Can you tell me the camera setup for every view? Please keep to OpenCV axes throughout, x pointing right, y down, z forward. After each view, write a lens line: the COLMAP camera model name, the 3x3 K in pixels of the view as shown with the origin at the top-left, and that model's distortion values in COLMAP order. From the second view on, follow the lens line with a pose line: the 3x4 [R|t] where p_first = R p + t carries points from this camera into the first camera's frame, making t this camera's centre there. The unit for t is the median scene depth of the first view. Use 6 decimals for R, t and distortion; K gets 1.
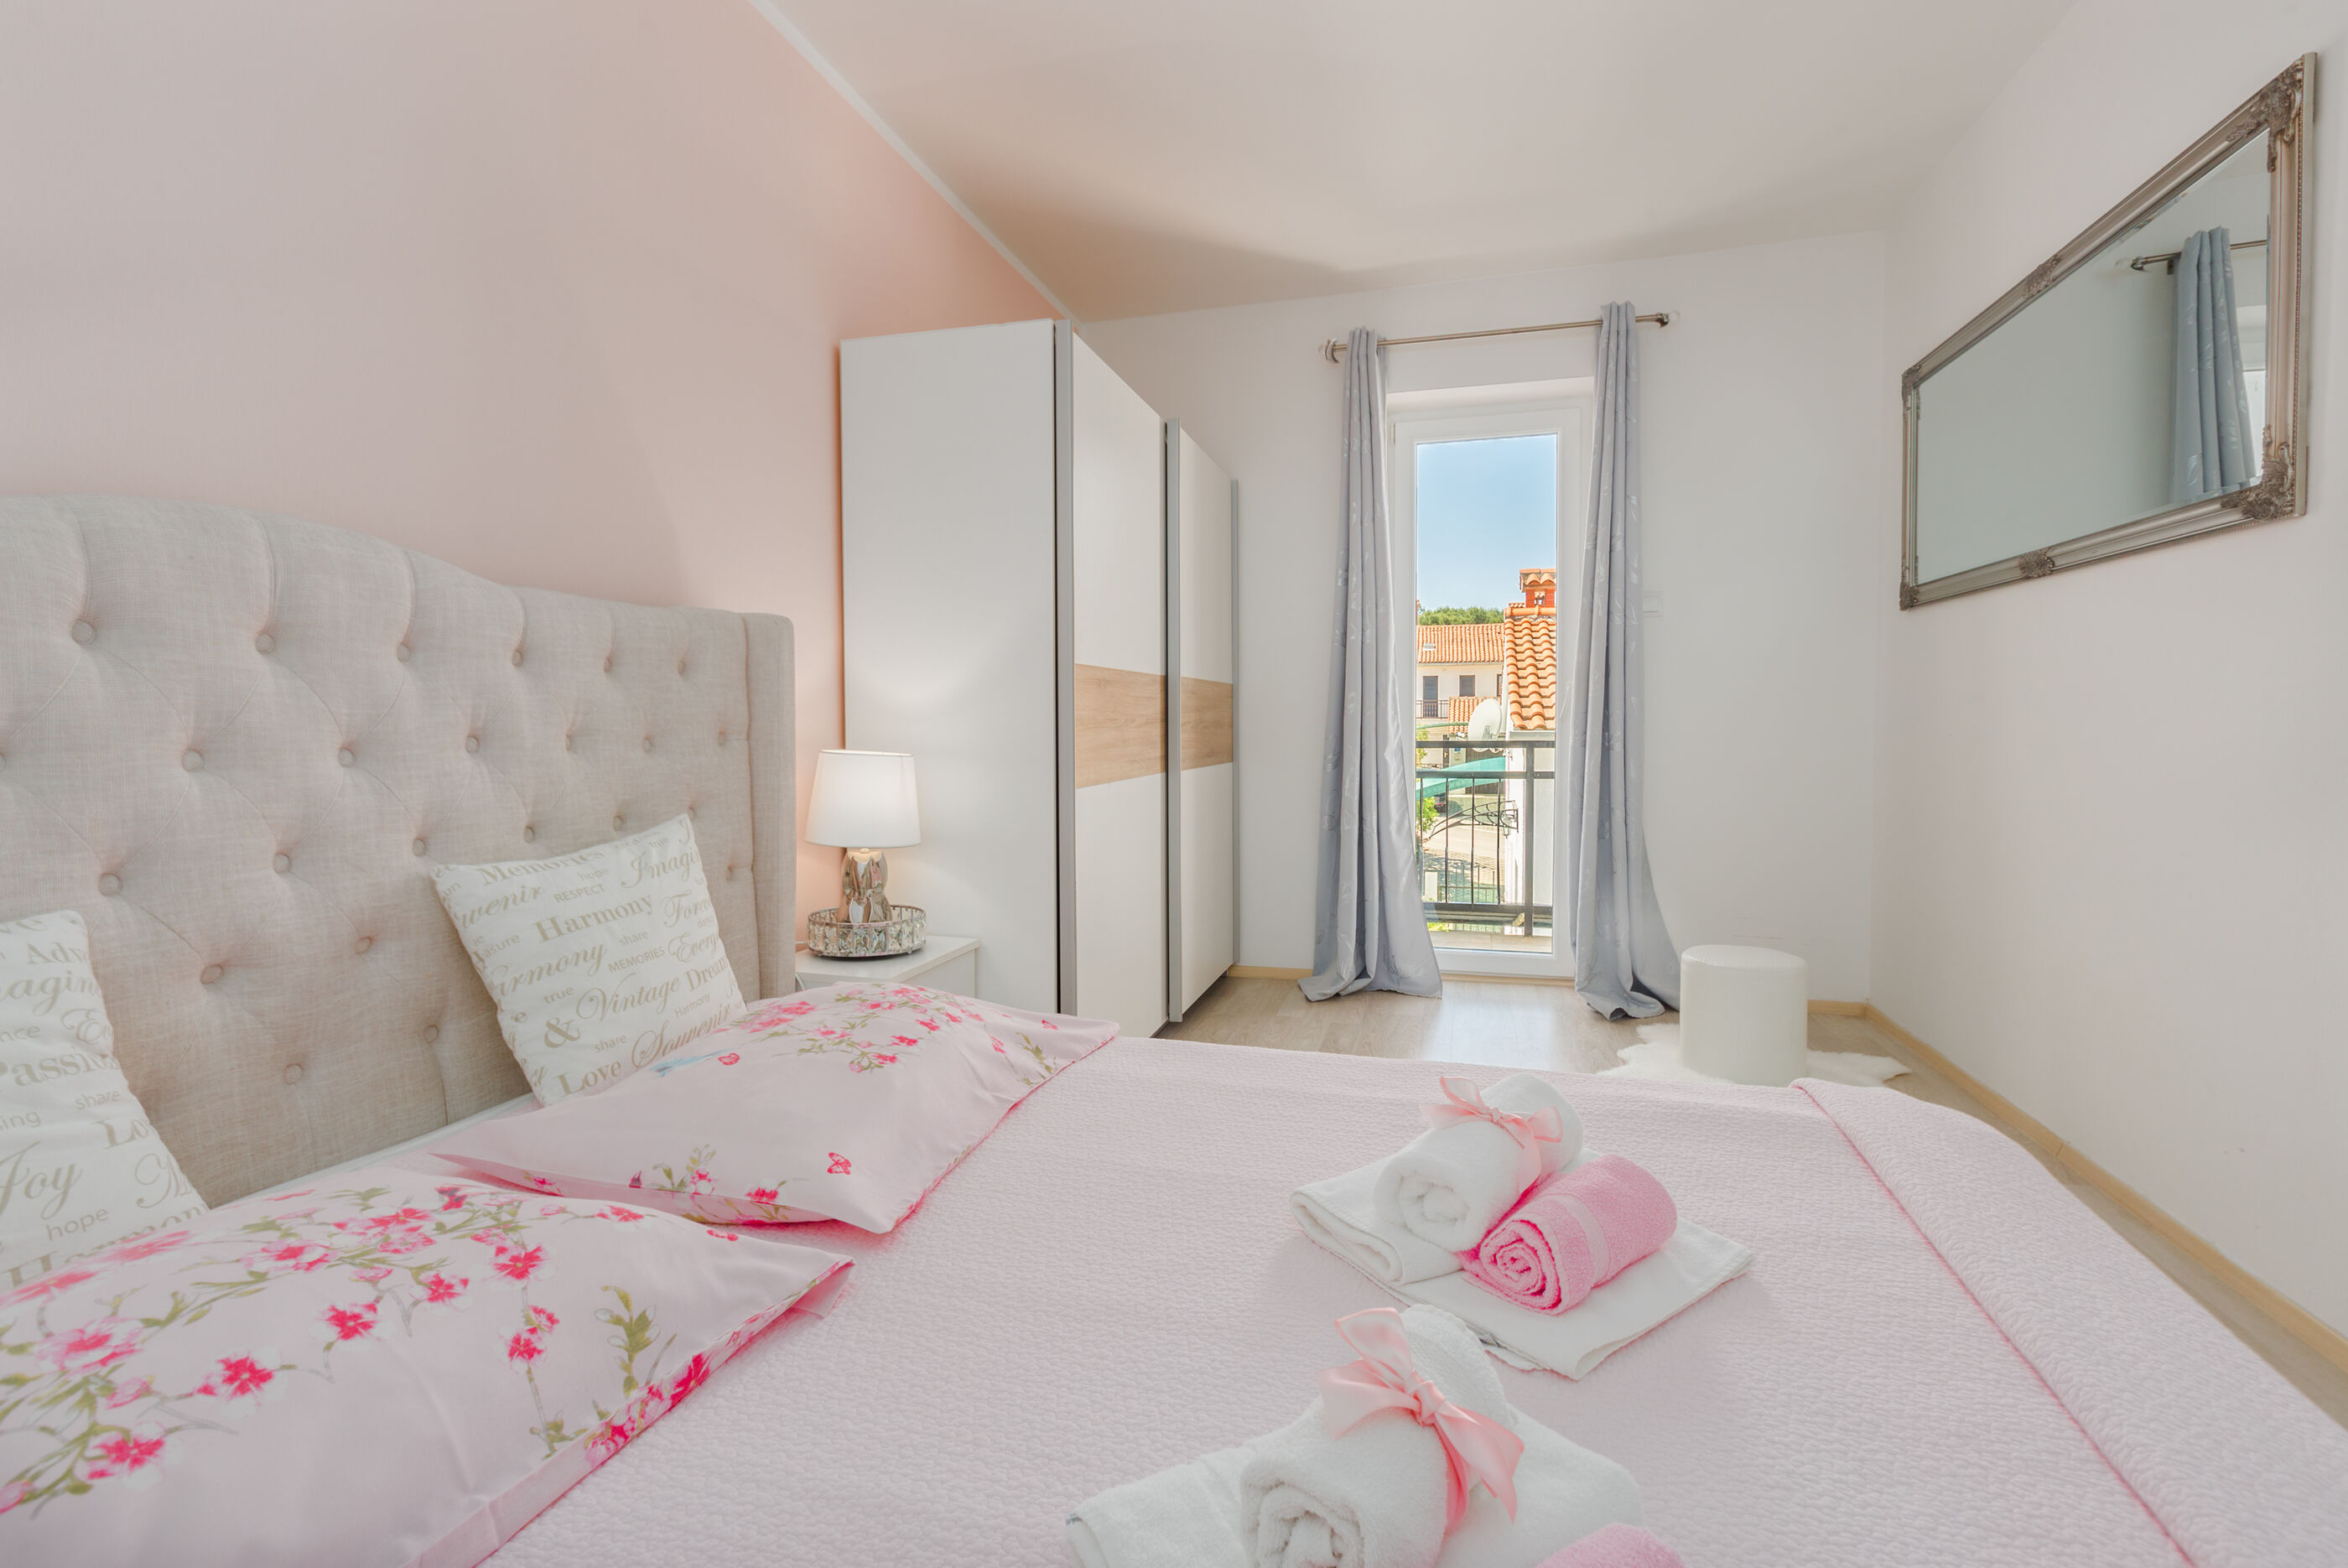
lens RADIAL K [[1115.5, 0, 1171.2], [0, 1115.5, 751.0], [0, 0, 1]] dist [0.001134, -0.000817]
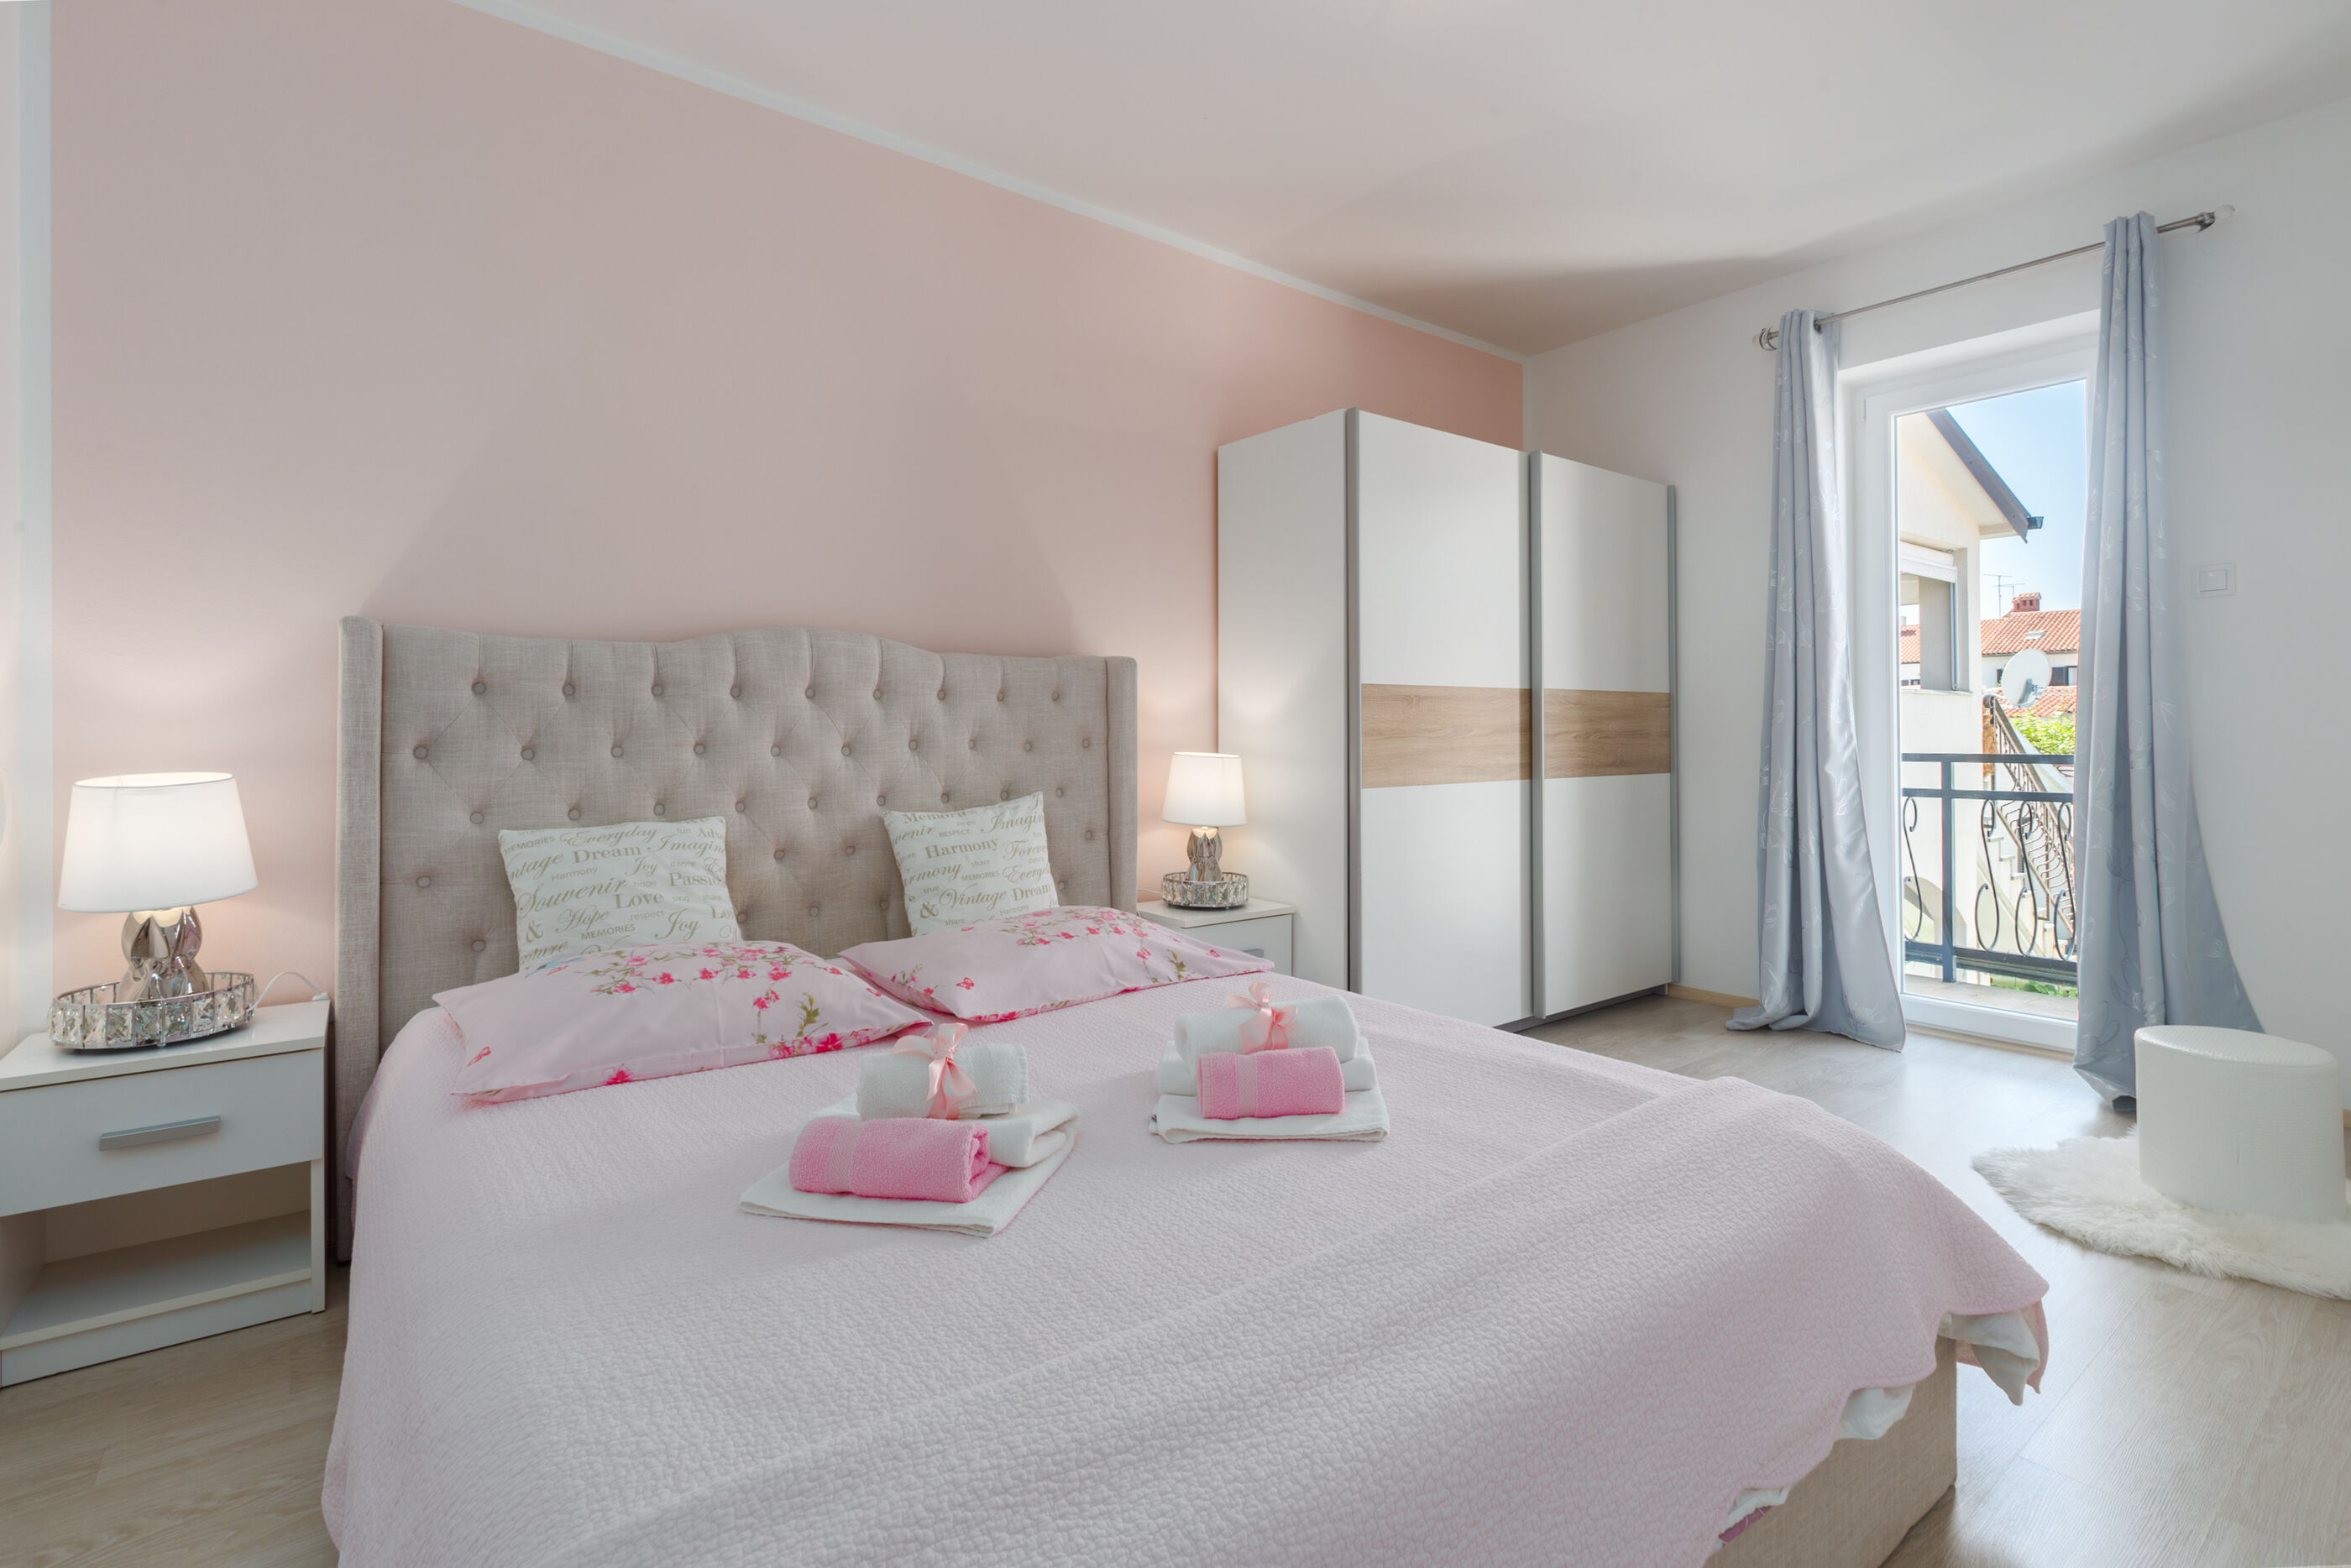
lens RADIAL K [[1119.5, 0, 1081.1], [0, 1119.5, 706.0], [0, 0, 1]] dist [-0.002156, -0.000380]
pose [[0.769981, -0.010657, -0.637978, 0.536987], [-0.017861, 0.999109, -0.038247, -0.003665], [0.637817, 0.040844, 0.769104, -0.149283]]
